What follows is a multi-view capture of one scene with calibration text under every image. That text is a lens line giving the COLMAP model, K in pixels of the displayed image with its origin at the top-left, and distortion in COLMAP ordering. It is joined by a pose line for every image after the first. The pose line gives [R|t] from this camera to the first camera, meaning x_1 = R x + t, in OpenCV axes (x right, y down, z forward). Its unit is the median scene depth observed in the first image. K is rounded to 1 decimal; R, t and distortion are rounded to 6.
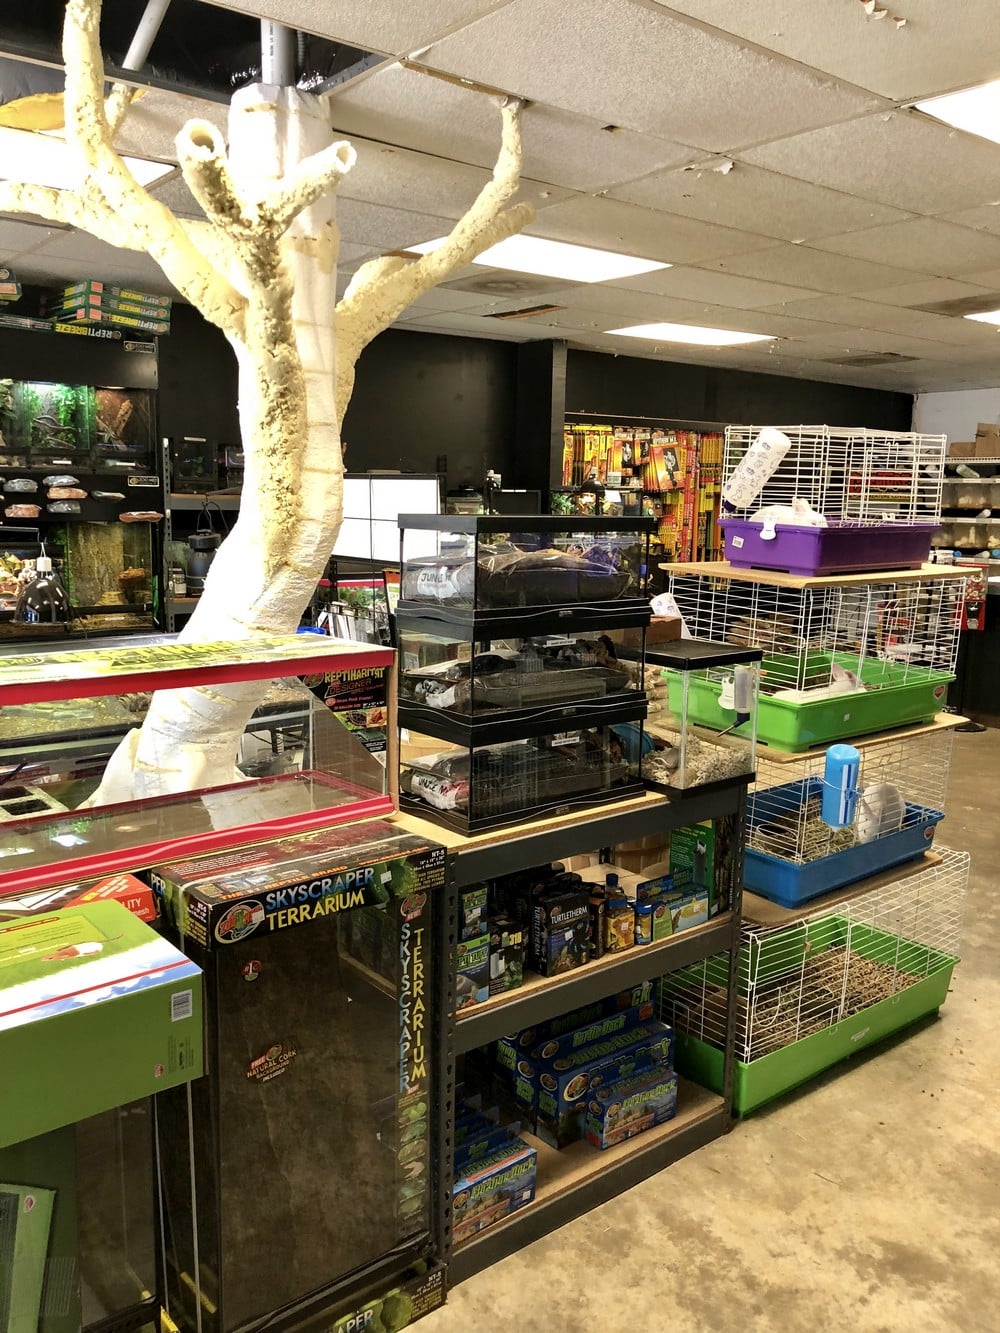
lens RADIAL K [[1090.8, 0, 500.0], [0, 1090.8, 666.5], [0, 0, 1]] dist [0.036600, -0.002201]
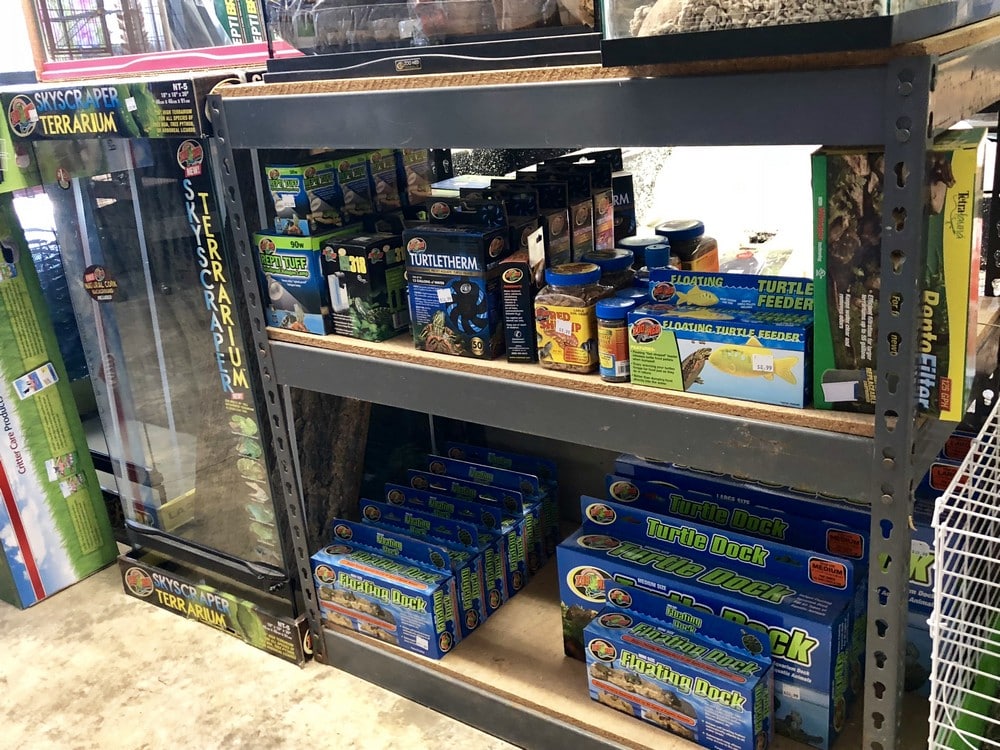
lens RADIAL K [[989.6, 0, 500.0], [0, 989.6, 375.0], [0, 0, 1]] dist [0.018447, 0.014613]
pose [[0.249353, 0.285954, -0.925232, 0.659184], [-0.059080, 0.958123, 0.280197, 0.154138], [0.966609, -0.015205, 0.255805, 1.015949]]
